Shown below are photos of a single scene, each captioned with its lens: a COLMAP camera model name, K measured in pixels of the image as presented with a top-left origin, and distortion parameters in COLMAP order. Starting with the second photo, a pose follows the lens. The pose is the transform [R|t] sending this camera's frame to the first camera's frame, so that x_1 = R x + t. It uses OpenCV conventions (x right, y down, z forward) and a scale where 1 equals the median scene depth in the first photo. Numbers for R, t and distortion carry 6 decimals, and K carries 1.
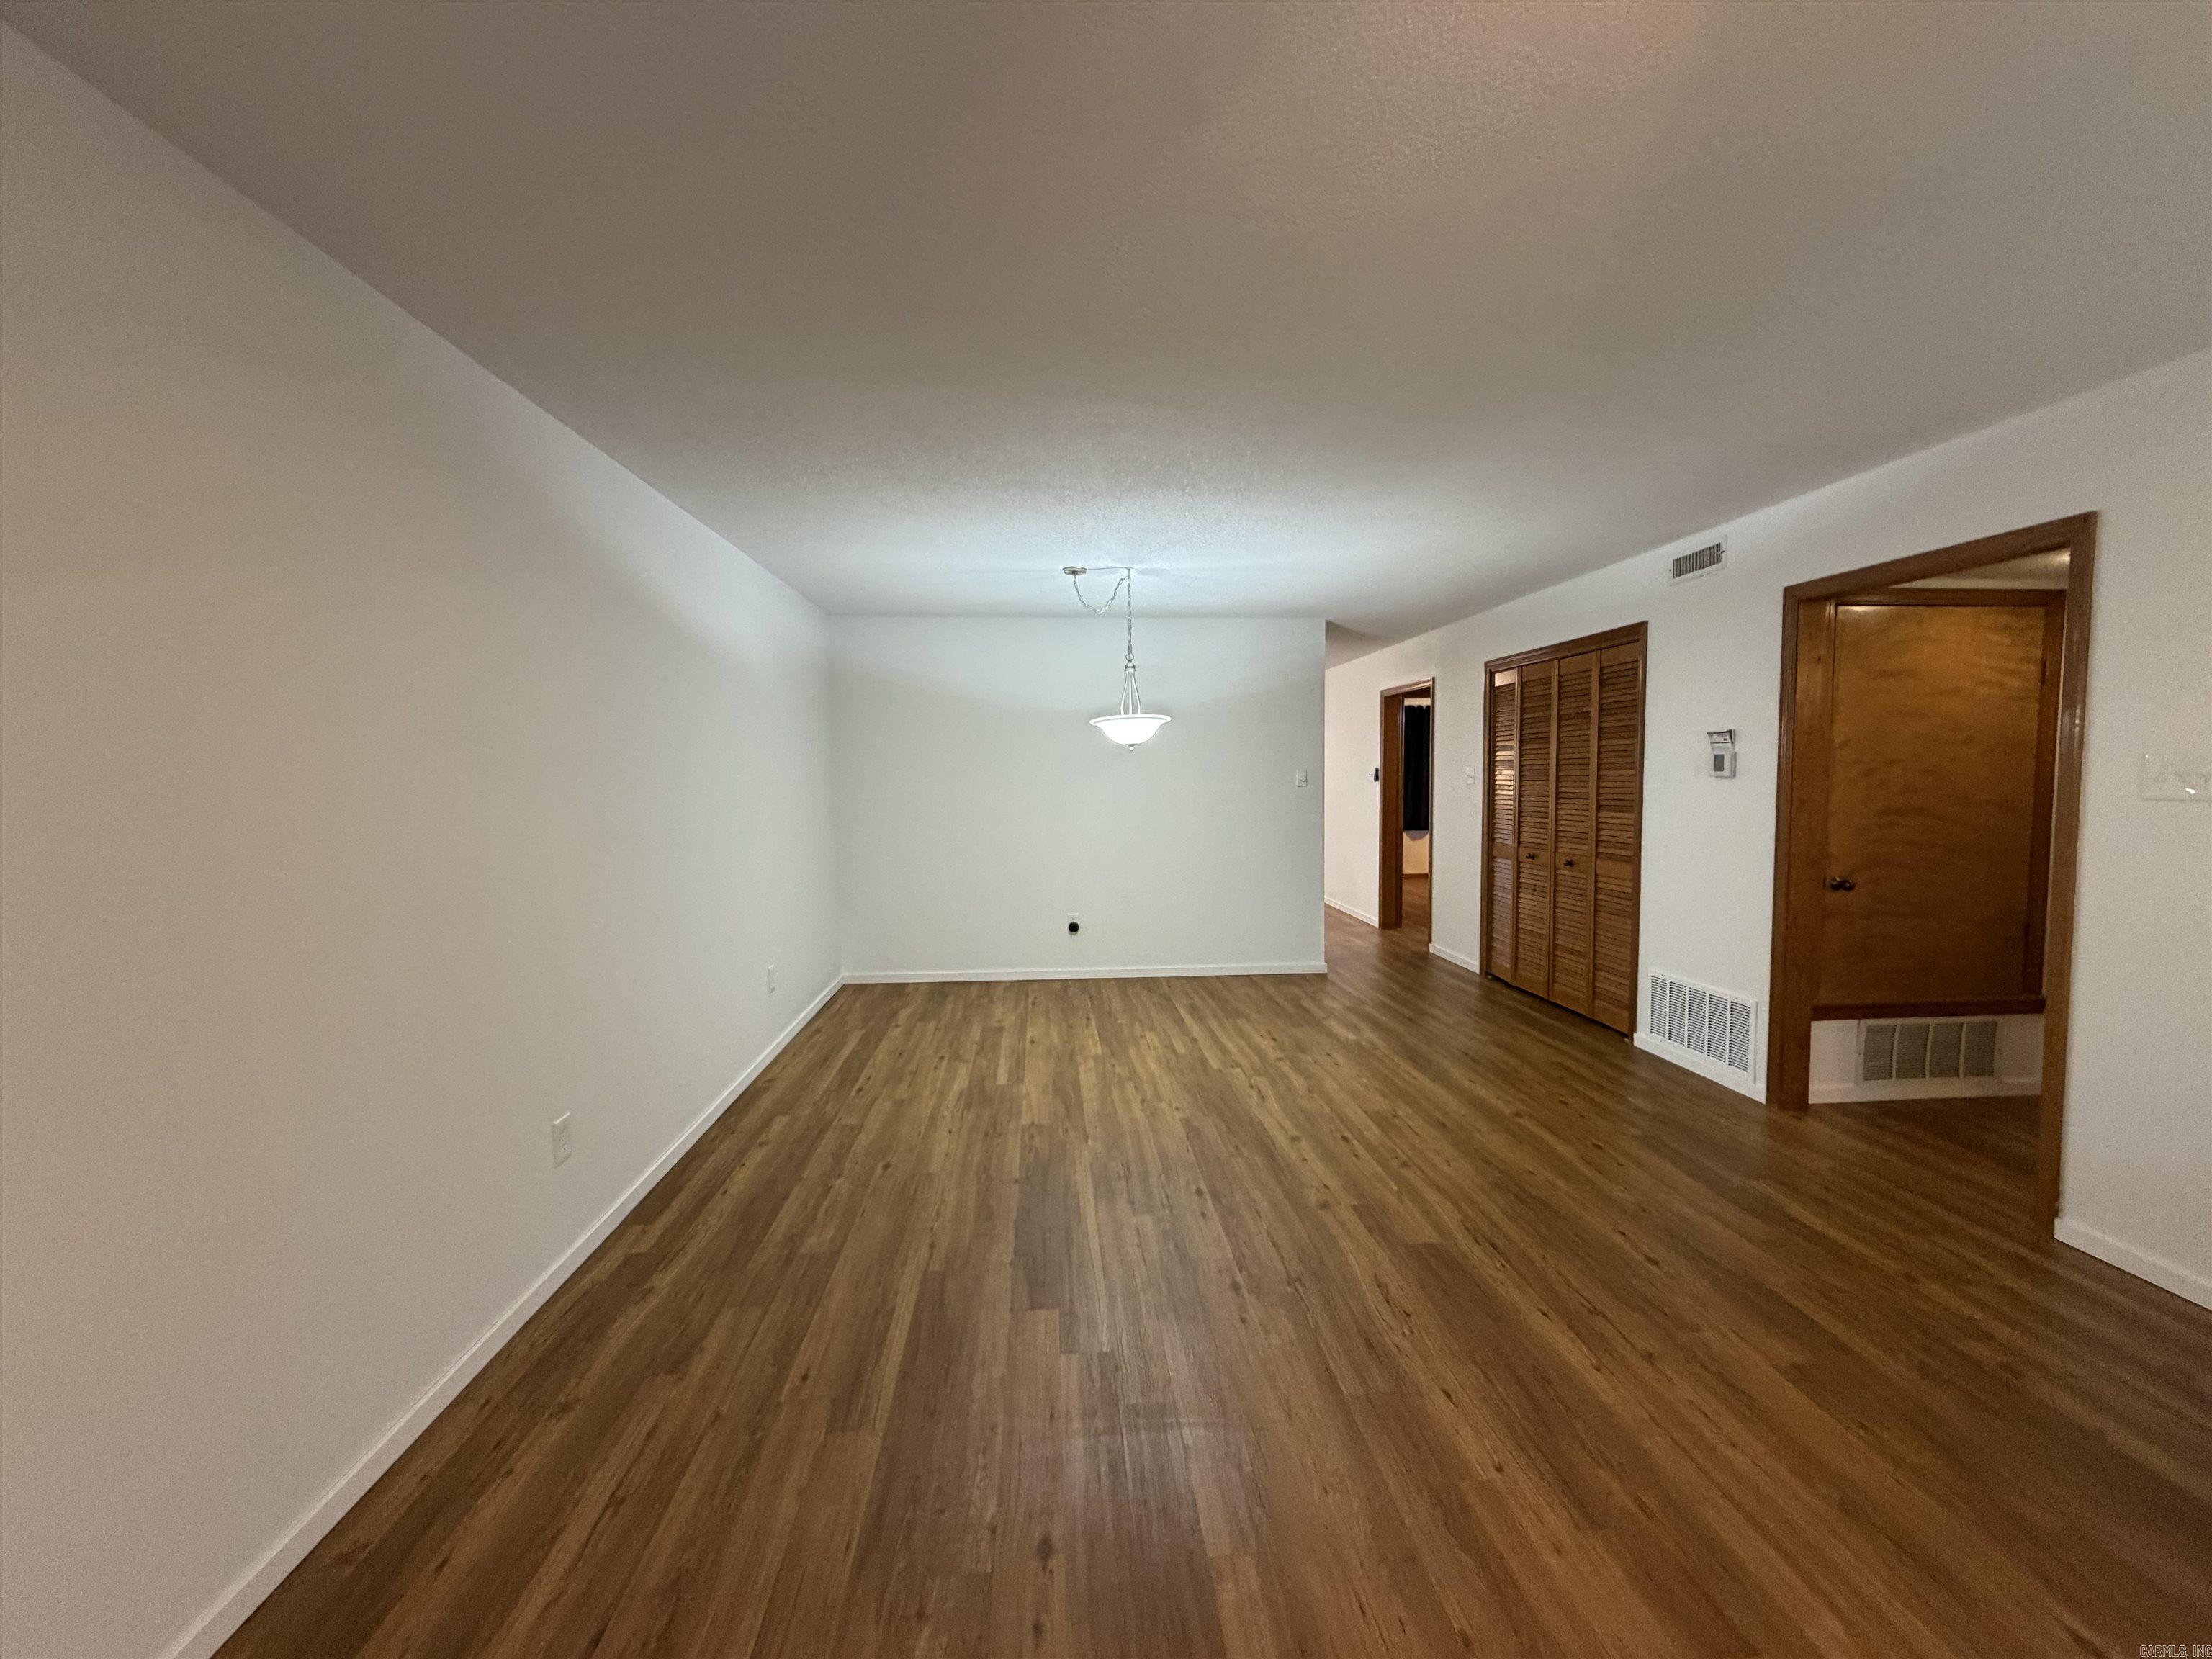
lens RADIAL K [[880.5, 0, 1098.4], [0, 880.5, 837.8], [0, 0, 1]] dist [-0.001602, -0.000223]
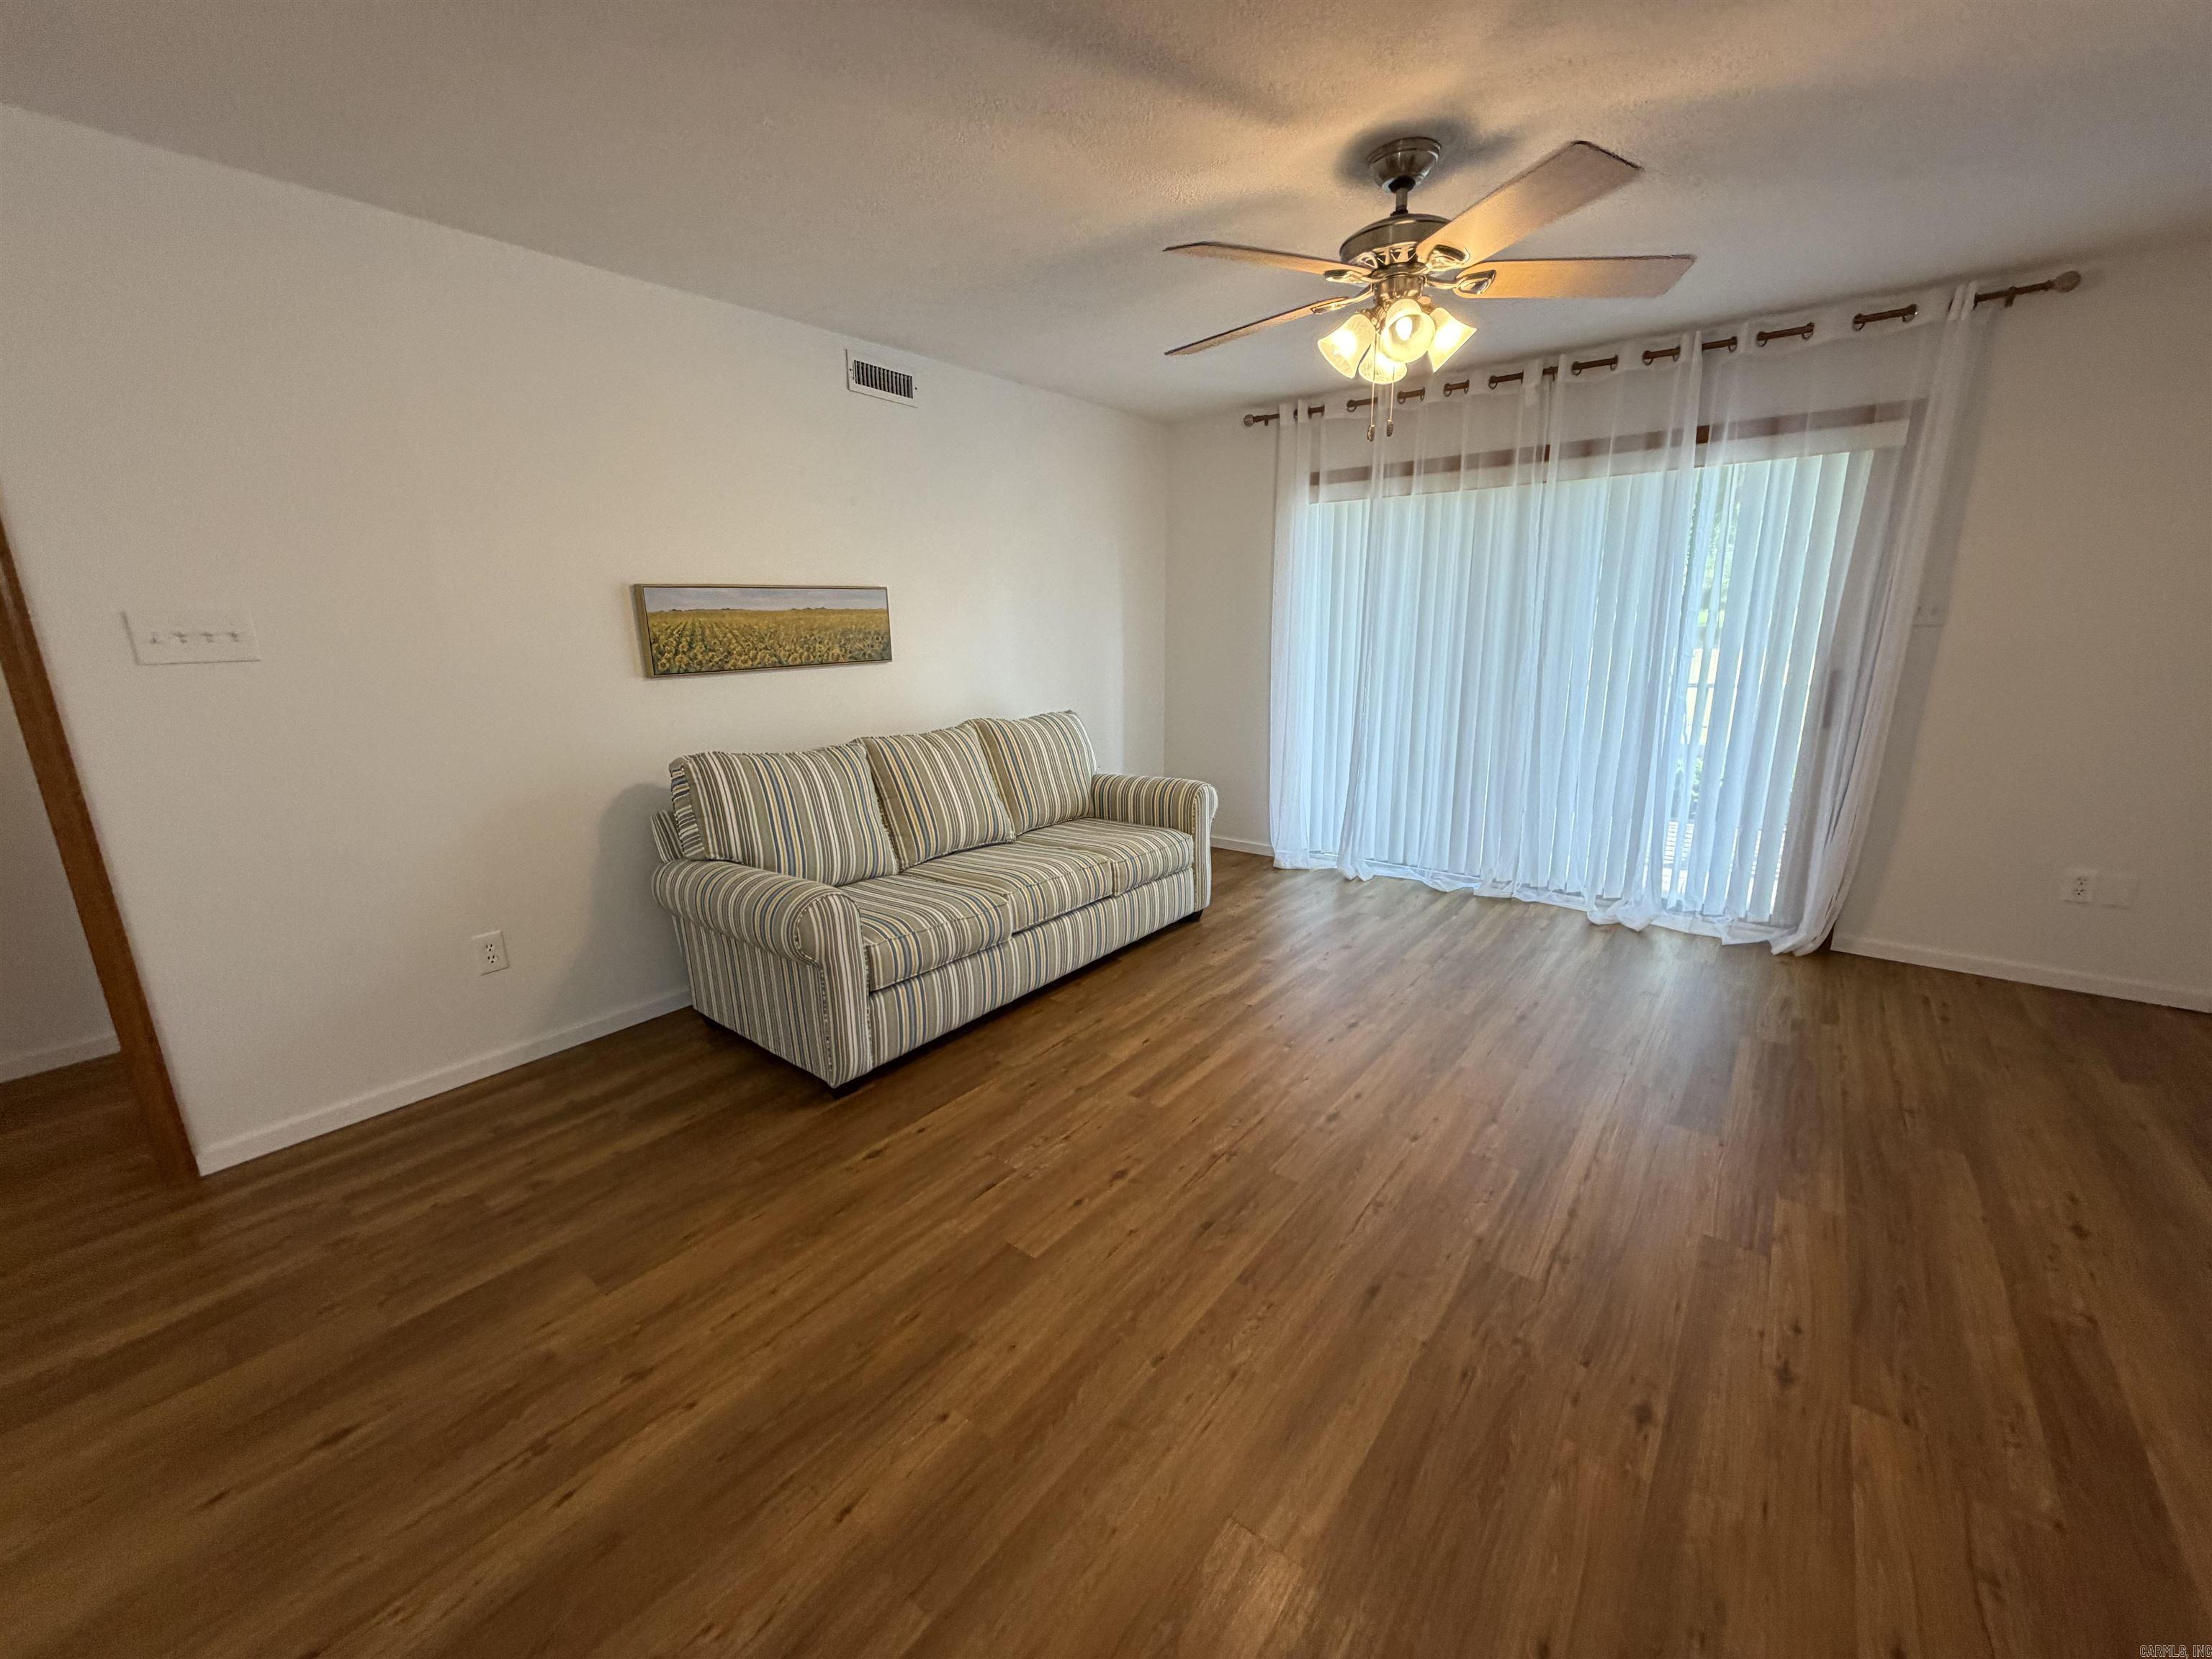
lens RADIAL K [[880.5, 0, 1098.4], [0, 880.5, 837.8], [0, 0, 1]] dist [-0.001602, -0.000223]
pose [[-0.744773, -0.137700, 0.652956, -0.085069], [0.074349, 0.955264, 0.286255, -0.042596], [-0.663163, 0.261742, -0.701217, 0.739494]]
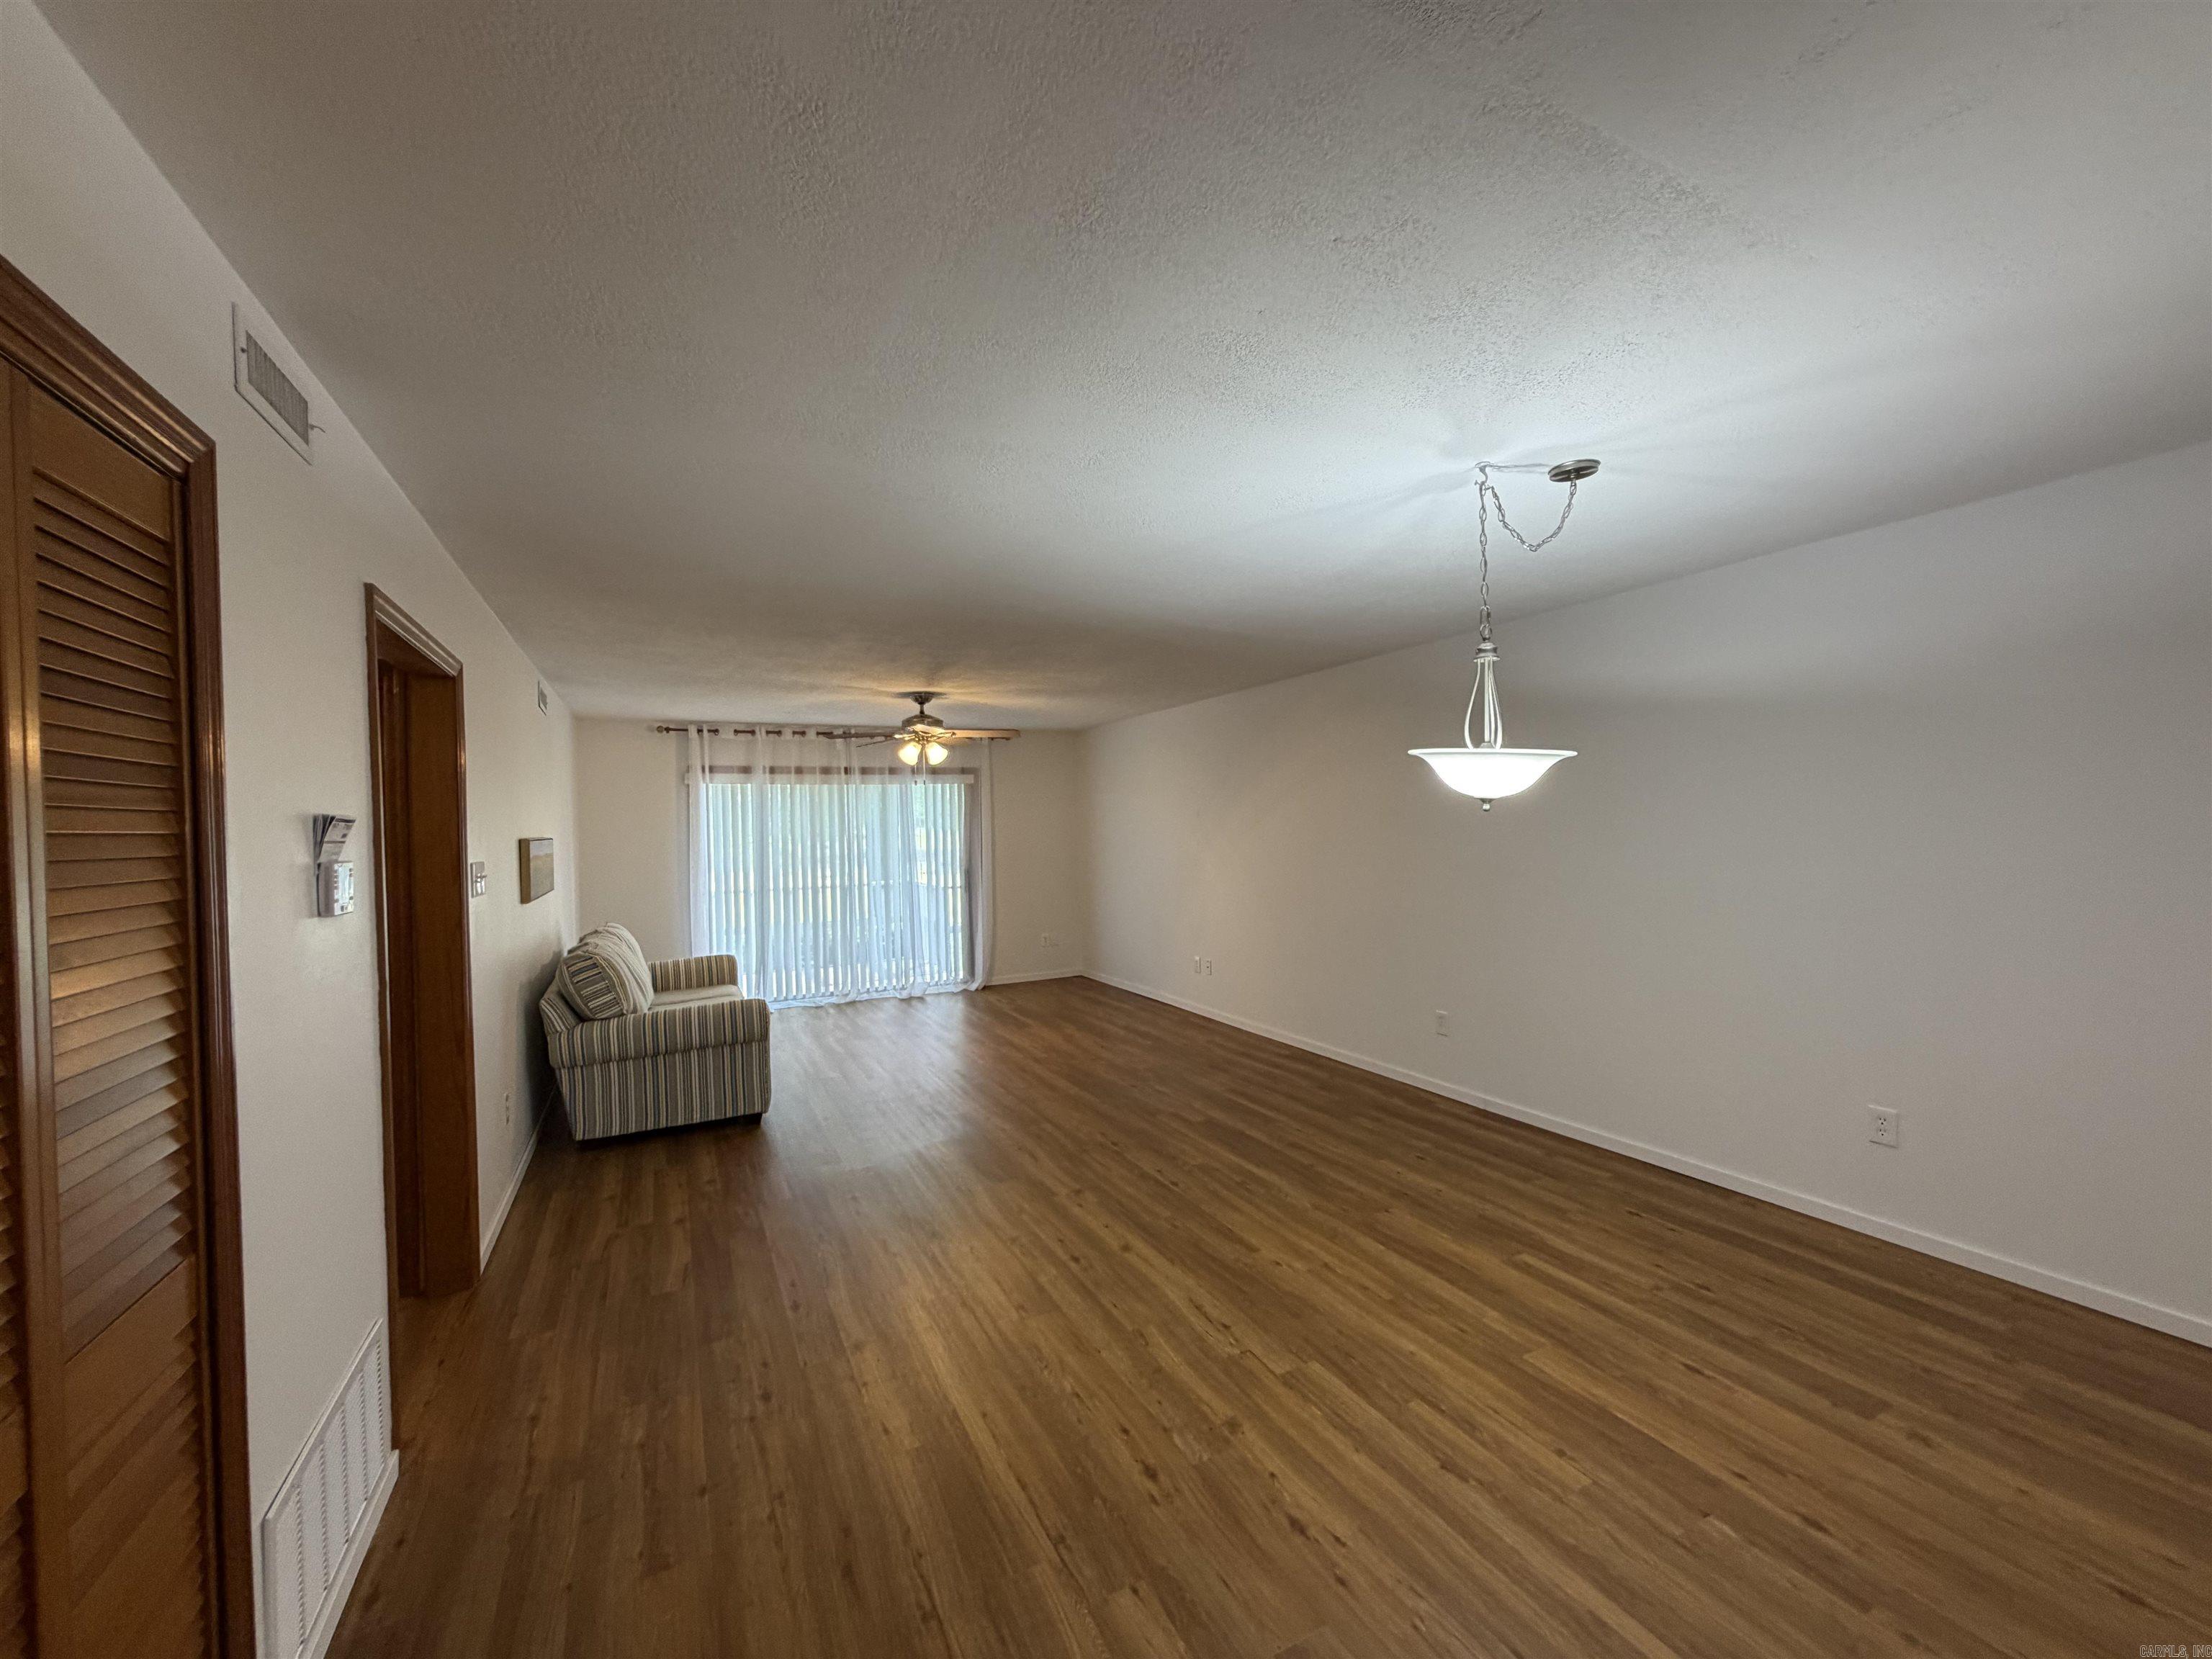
lens RADIAL K [[880.5, 0, 1098.4], [0, 880.5, 837.8], [0, 0, 1]] dist [-0.001602, -0.000223]
pose [[-0.922637, 0.039990, -0.383590, 0.604028], [0.007596, 0.996301, 0.085597, -0.171412], [0.385594, 0.076061, -0.919528, 1.857061]]
